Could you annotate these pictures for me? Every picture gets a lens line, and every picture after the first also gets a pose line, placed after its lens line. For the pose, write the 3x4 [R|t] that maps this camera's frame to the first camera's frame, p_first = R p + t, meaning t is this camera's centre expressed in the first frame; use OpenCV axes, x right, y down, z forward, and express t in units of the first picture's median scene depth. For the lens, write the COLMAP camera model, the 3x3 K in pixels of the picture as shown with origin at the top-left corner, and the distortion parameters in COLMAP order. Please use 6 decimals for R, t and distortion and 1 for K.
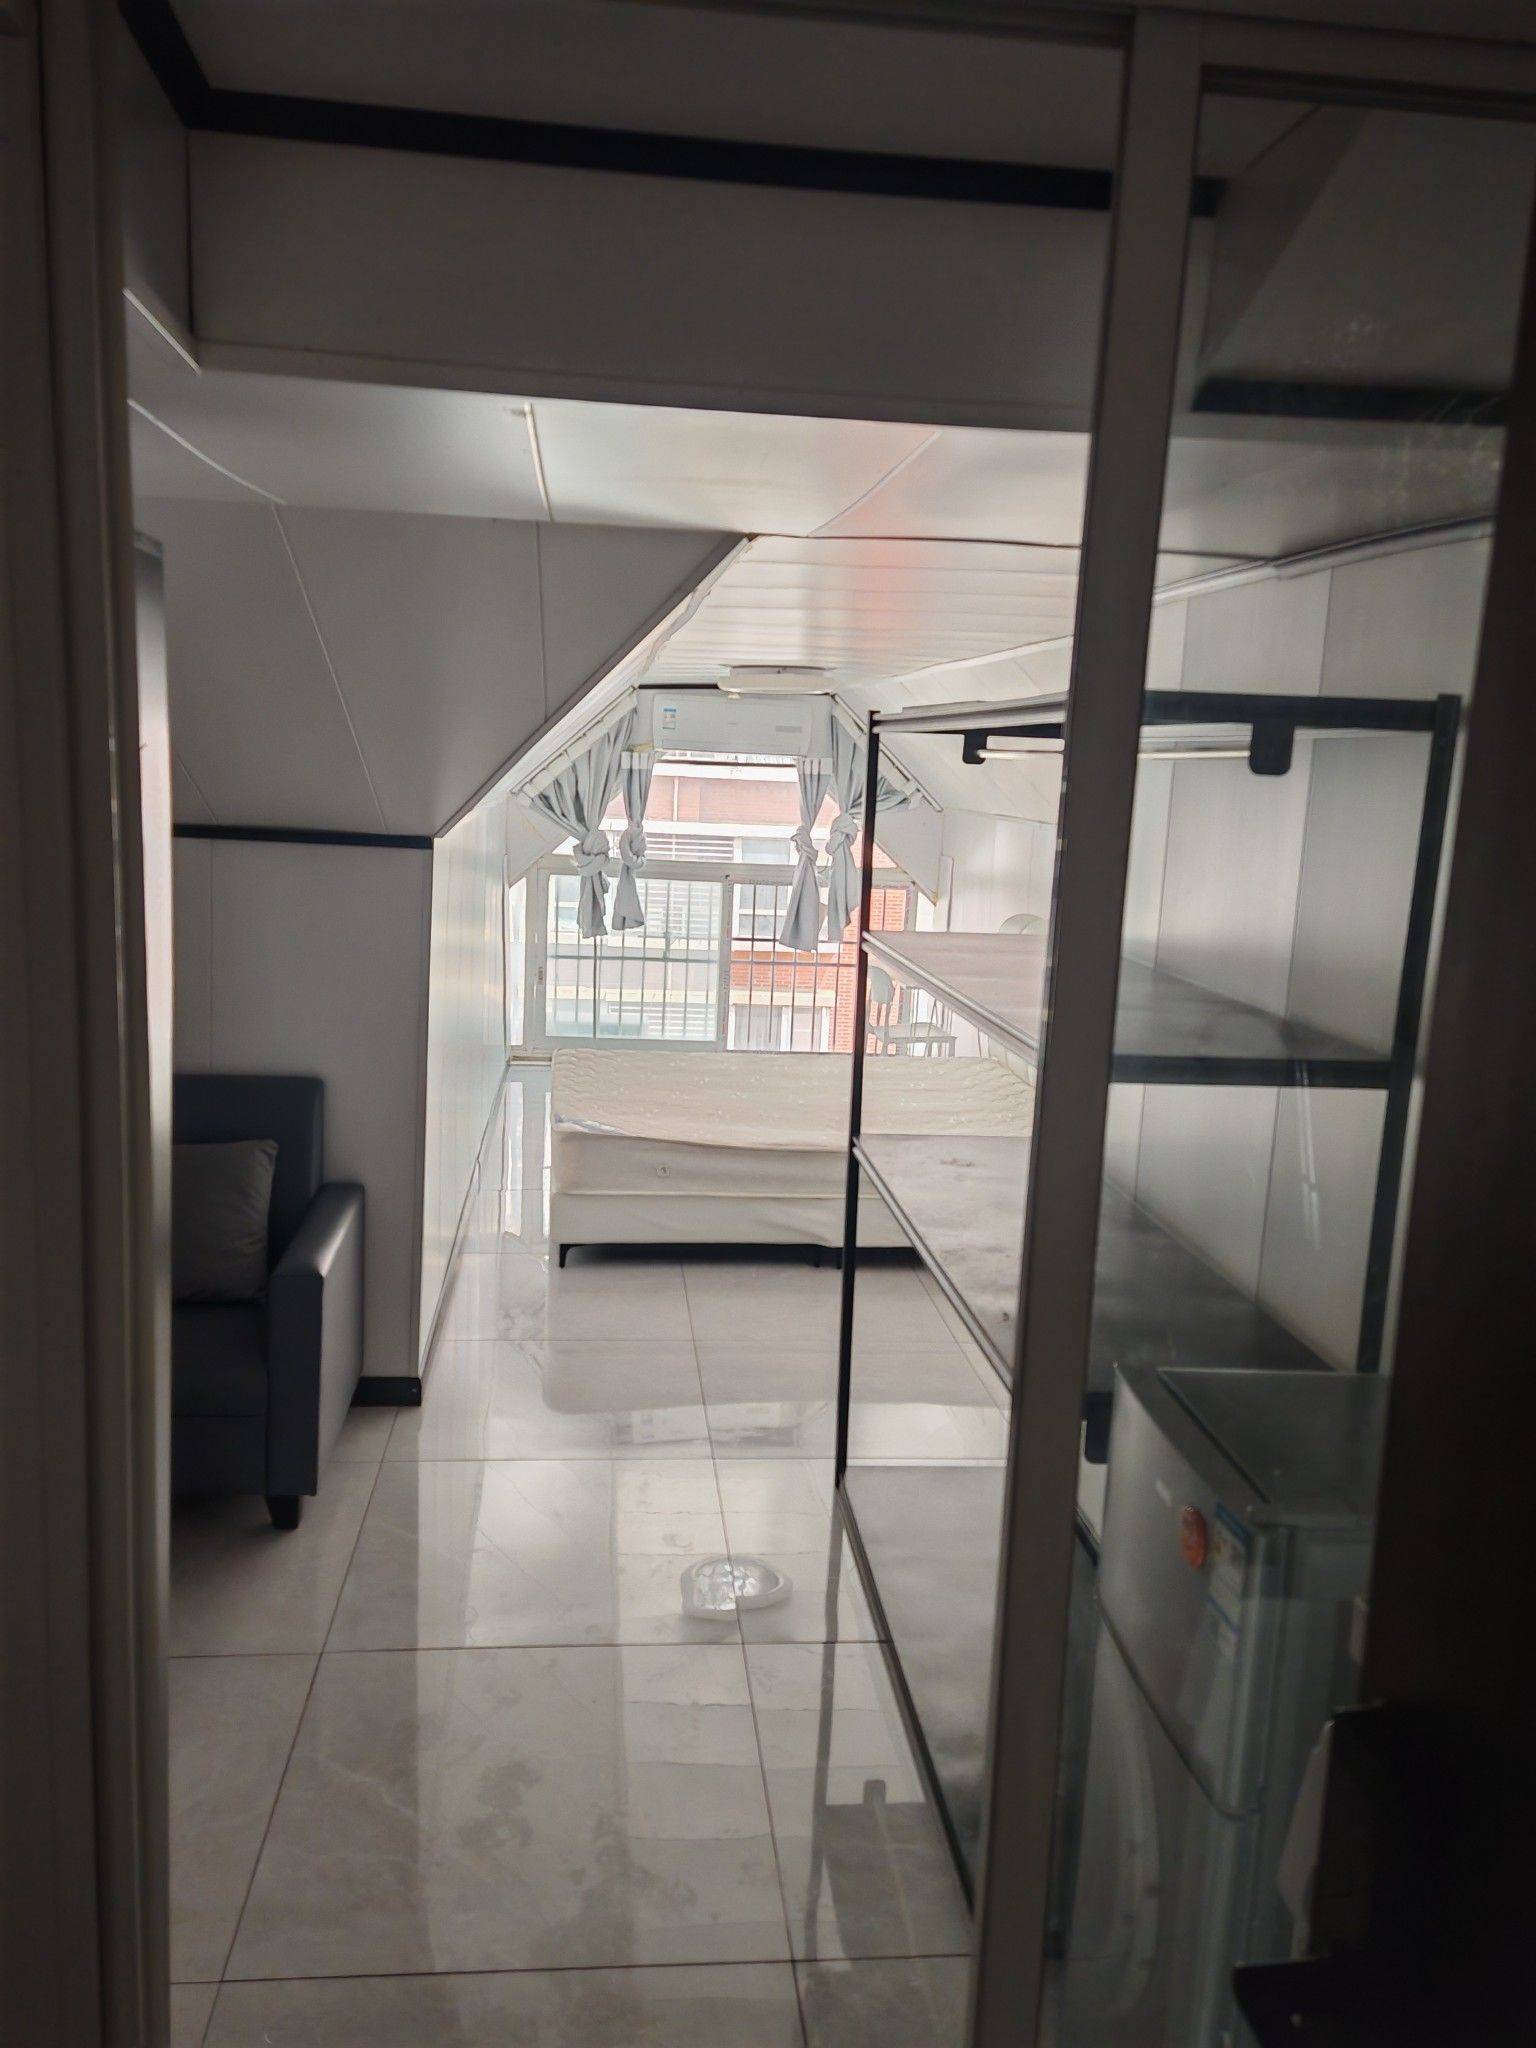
lens RADIAL K [[1520.6, 0, 768.0], [0, 1520.6, 1024.0], [0, 0, 1]] dist [0.055831, -0.064795]
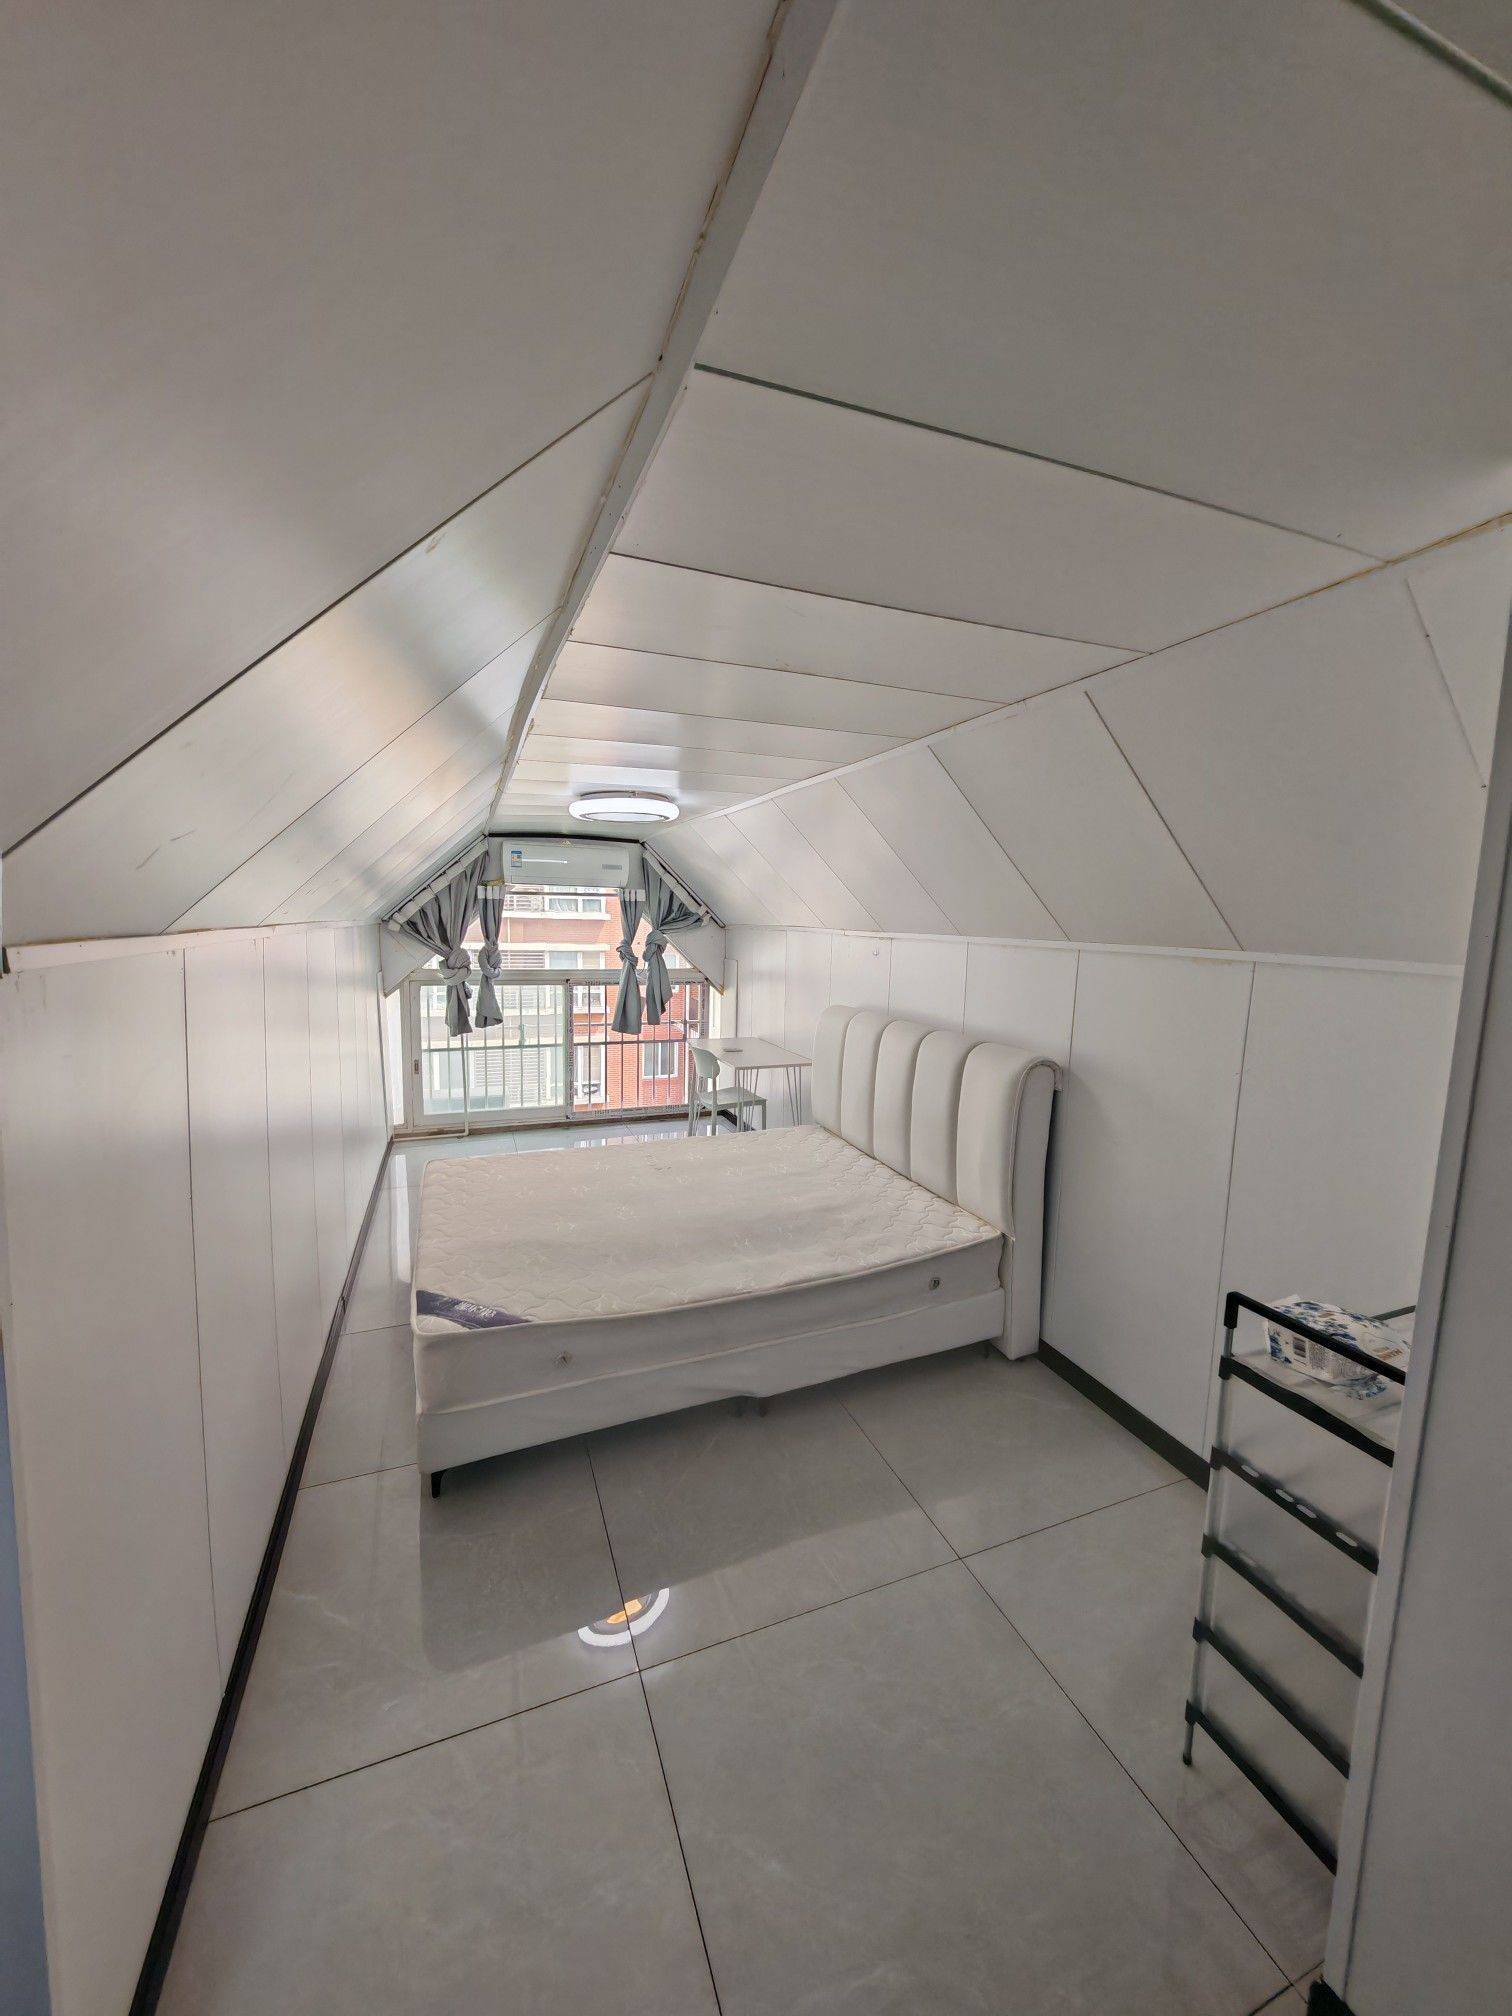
lens RADIAL K [[746.9, 0, 756.0], [0, 746.9, 1008.0], [0, 0, 1]] dist [-0.002811, -0.000253]
pose [[0.964879, -0.053180, 0.257255, -0.038141], [0.064010, 0.997373, -0.033900, -0.043126], [-0.254777, 0.049176, 0.965749, 0.354982]]
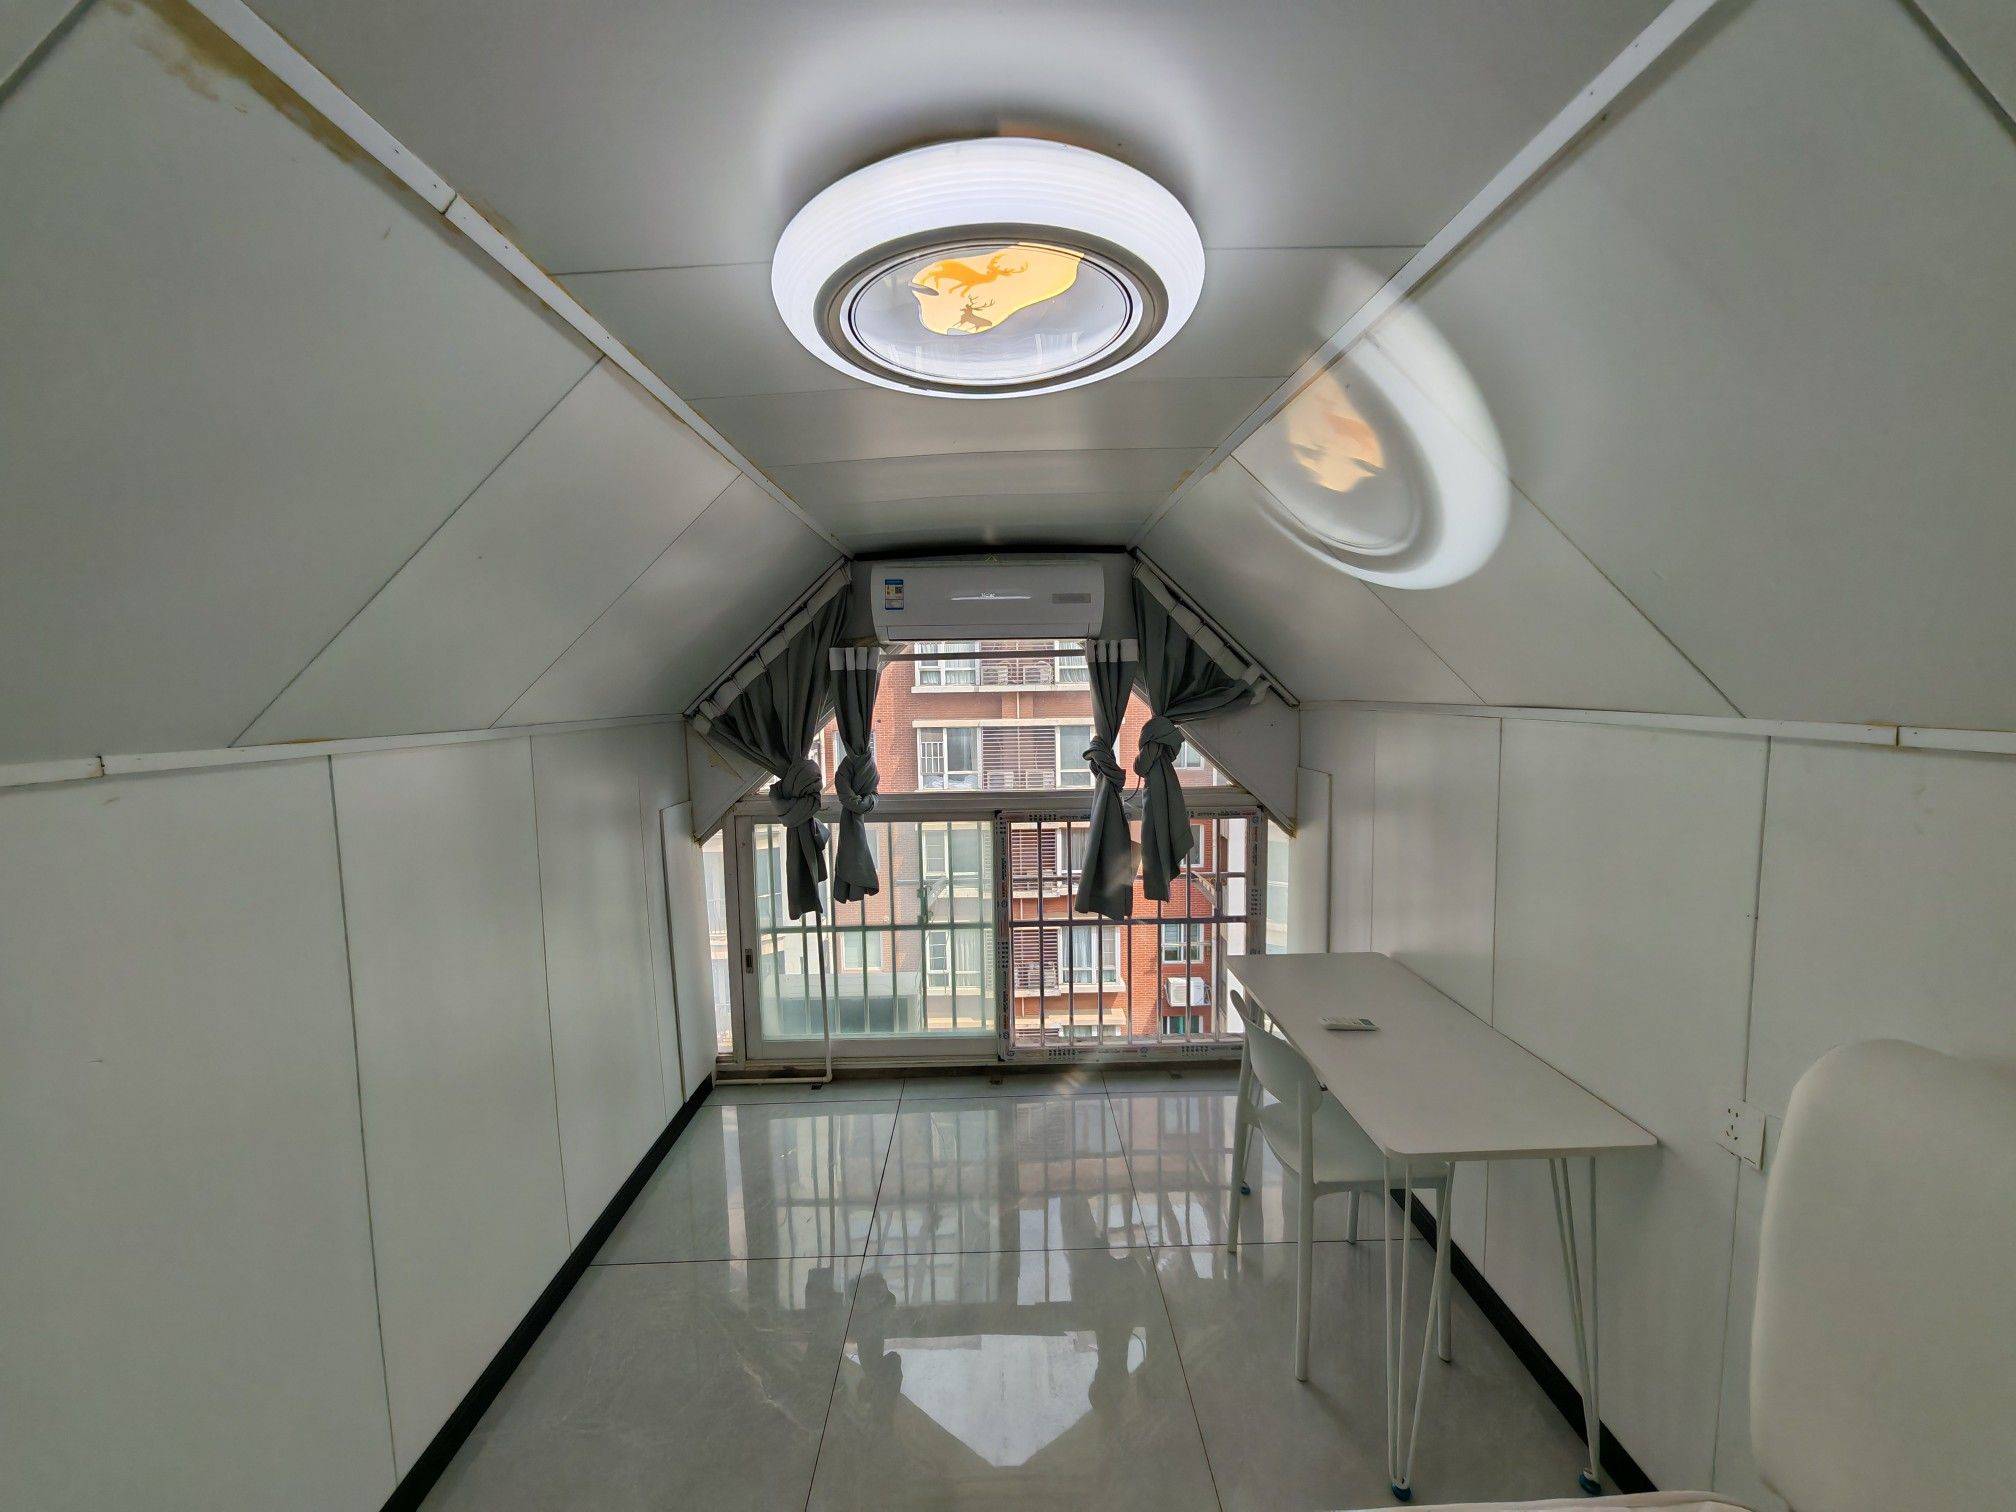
lens RADIAL K [[746.9, 0, 1008.0], [0, 746.9, 756.0], [0, 0, 1]] dist [-0.002811, -0.000253]
pose [[0.993854, -0.053689, -0.096807, 0.013976], [0.045806, 0.995589, -0.081886, -0.097754], [0.100776, 0.076948, 0.991929, 0.672207]]
